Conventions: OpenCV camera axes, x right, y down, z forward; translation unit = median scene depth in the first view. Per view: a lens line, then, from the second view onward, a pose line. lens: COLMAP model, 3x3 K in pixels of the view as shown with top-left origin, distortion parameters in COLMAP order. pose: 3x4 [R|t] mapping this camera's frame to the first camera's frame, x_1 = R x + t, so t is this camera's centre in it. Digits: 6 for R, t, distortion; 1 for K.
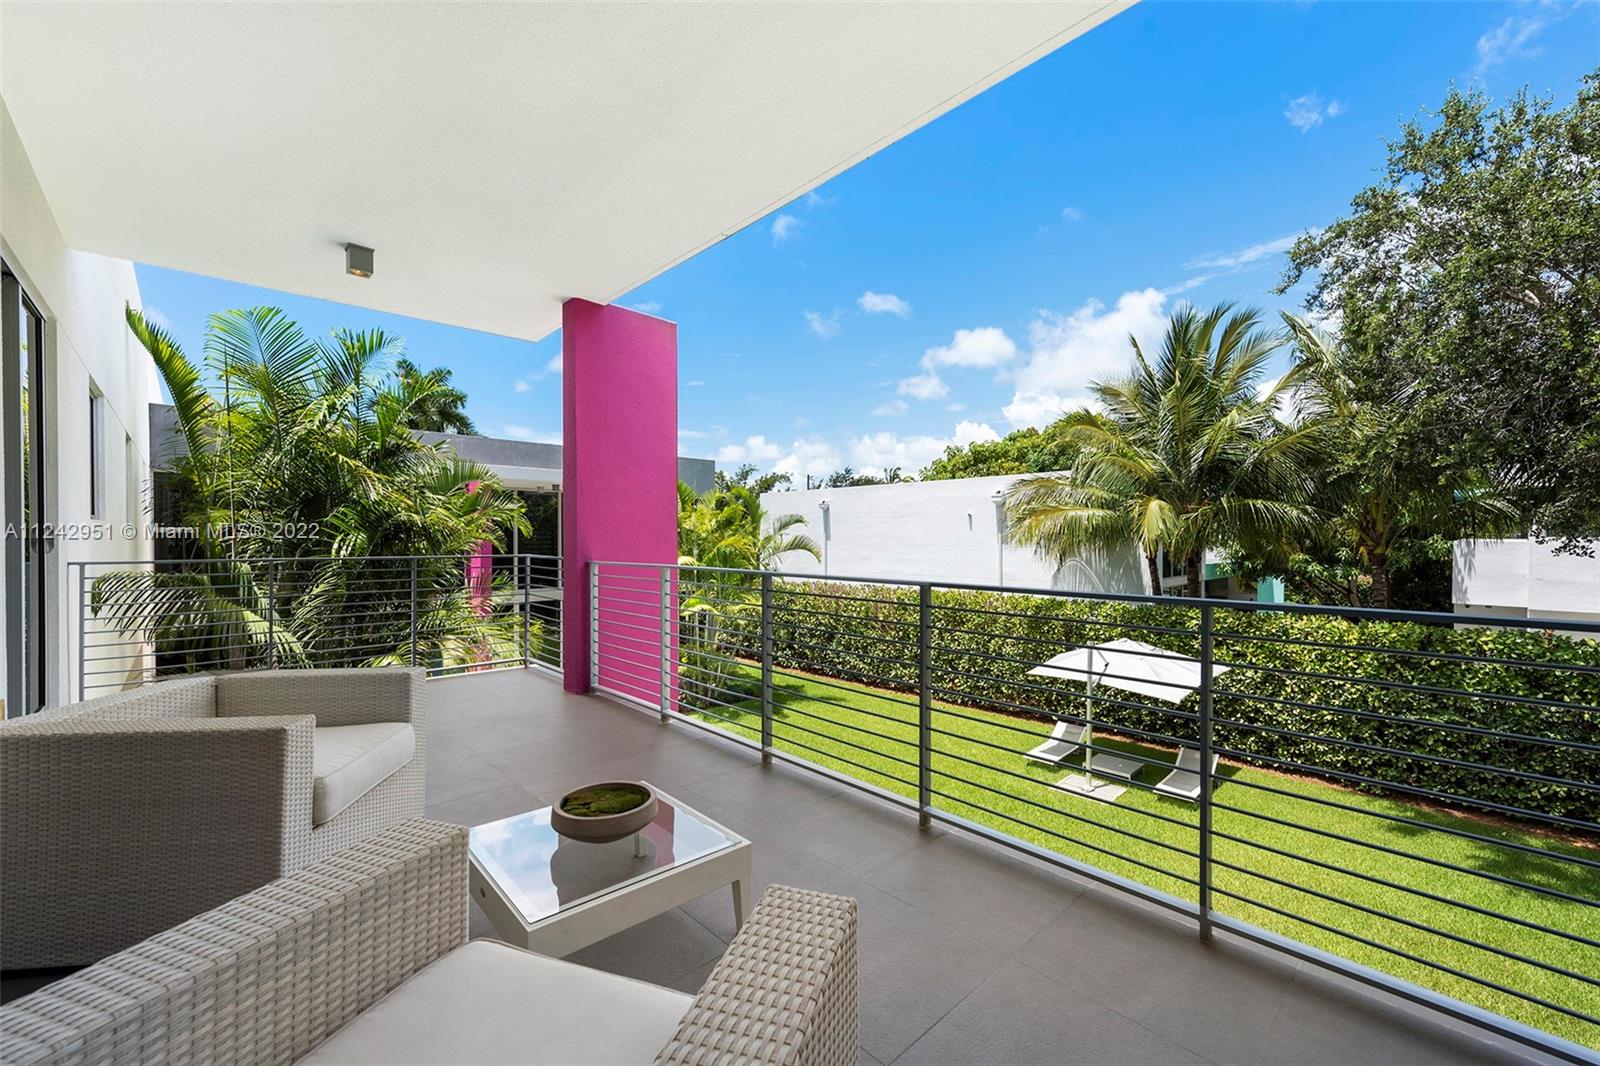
lens RADIAL K [[625.9, 0, 800.9], [0, 625.9, 538.9], [0, 0, 1]] dist [0.000534, -0.000162]
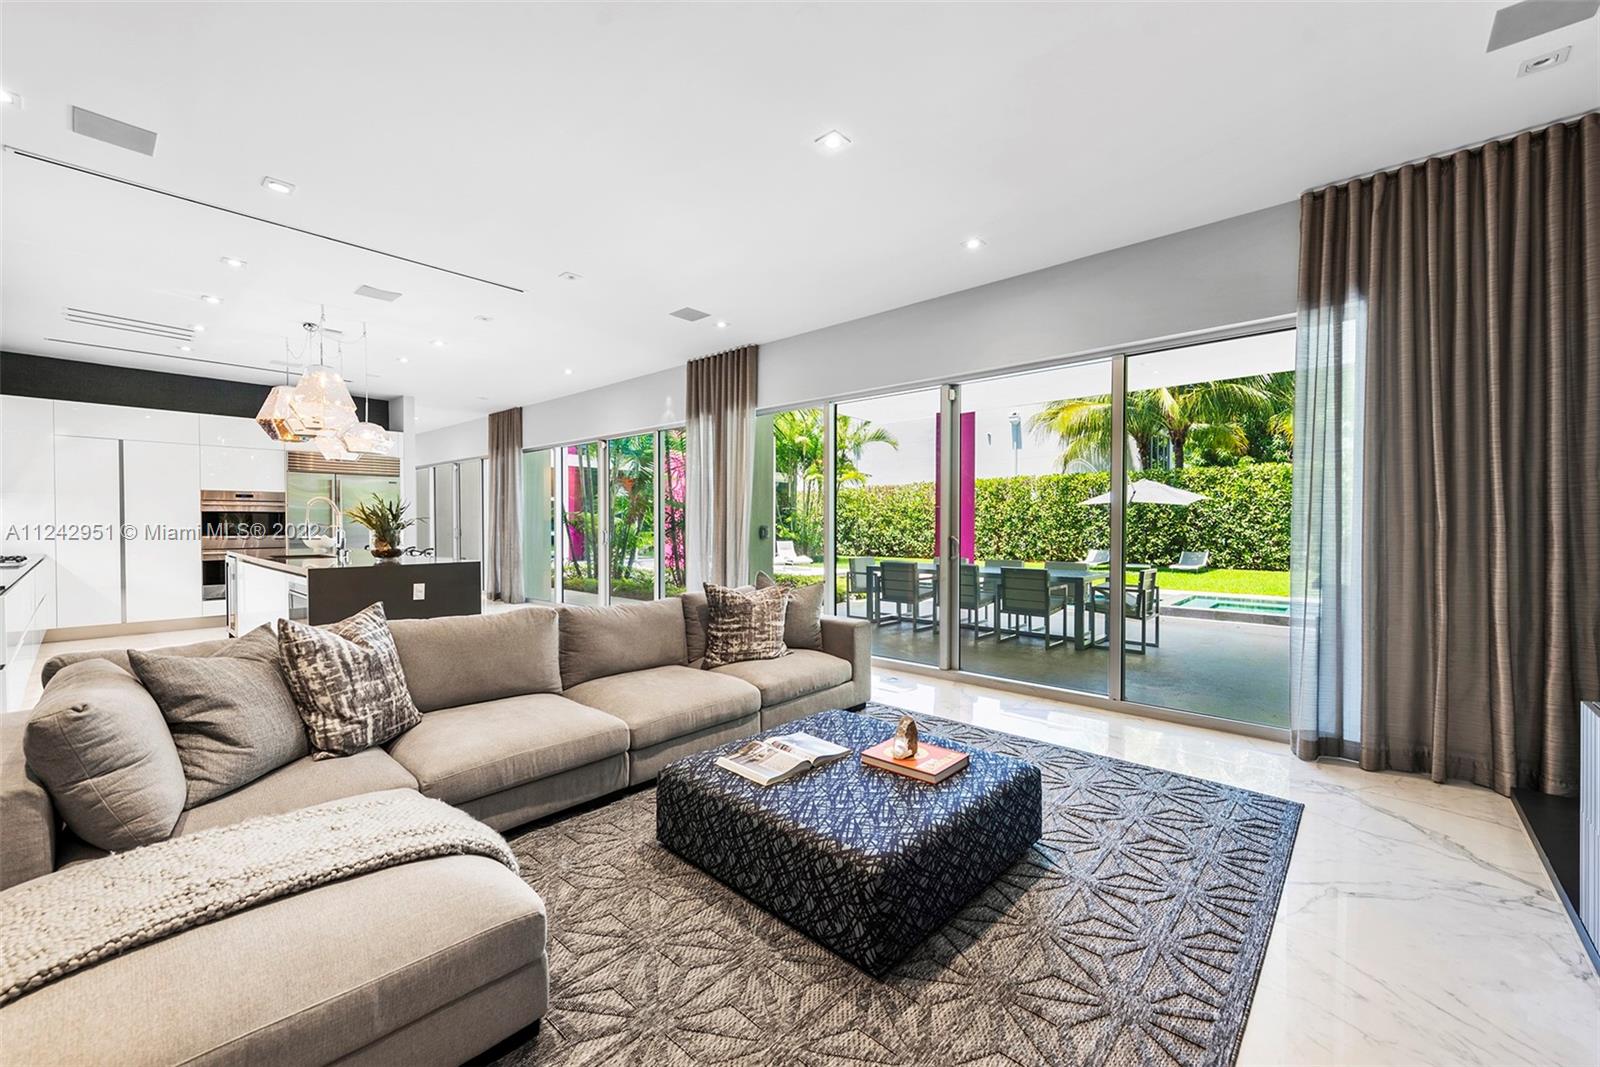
lens RADIAL K [[625.9, 0, 803.5], [0, 625.9, 531.2], [0, 0, 1]] dist [0.000534, -0.000162]
pose [[0.997425, 0.003225, 0.071643, -0.331684], [-0.004061, 0.999925, 0.011526, 0.253657], [-0.071600, -0.011787, 0.997364, -0.340698]]
